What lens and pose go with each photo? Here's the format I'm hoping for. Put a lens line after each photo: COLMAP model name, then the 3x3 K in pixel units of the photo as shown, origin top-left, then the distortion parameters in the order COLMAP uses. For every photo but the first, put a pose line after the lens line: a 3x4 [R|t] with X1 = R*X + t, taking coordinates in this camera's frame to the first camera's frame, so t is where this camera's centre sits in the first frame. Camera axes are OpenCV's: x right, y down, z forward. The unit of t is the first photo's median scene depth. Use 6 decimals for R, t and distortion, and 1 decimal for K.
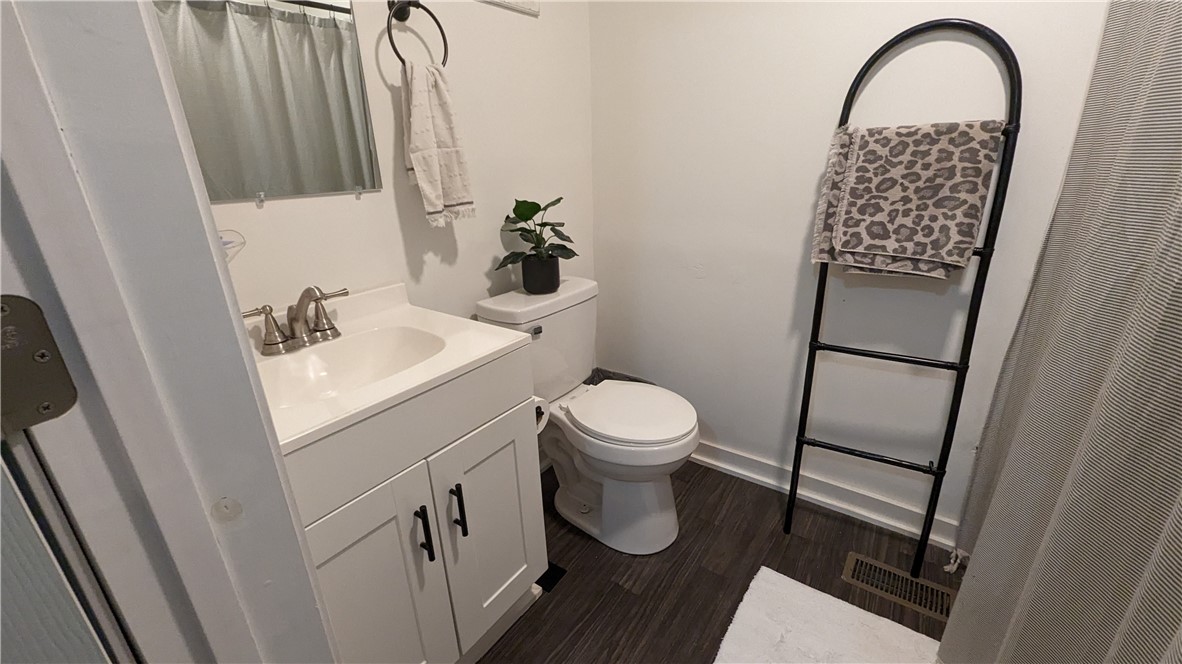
lens RADIAL K [[488.0, 0, 593.7], [0, 488.0, 331.8], [0, 0, 1]] dist [0.000909, -0.000810]
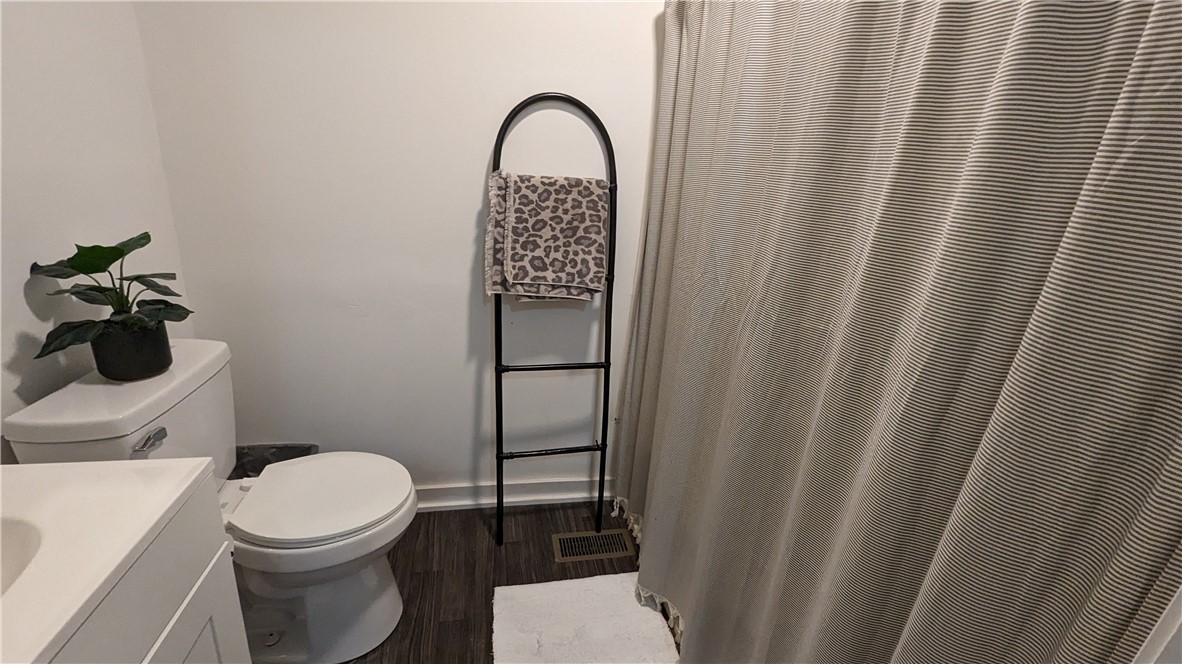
lens RADIAL K [[488.0, 0, 593.1], [0, 488.0, 333.6], [0, 0, 1]] dist [0.000909, -0.000810]
pose [[0.678261, -0.163055, 0.716502, -0.187484], [0.155802, 0.984812, 0.076627, -0.111169], [-0.718114, 0.059659, 0.693364, 0.108311]]
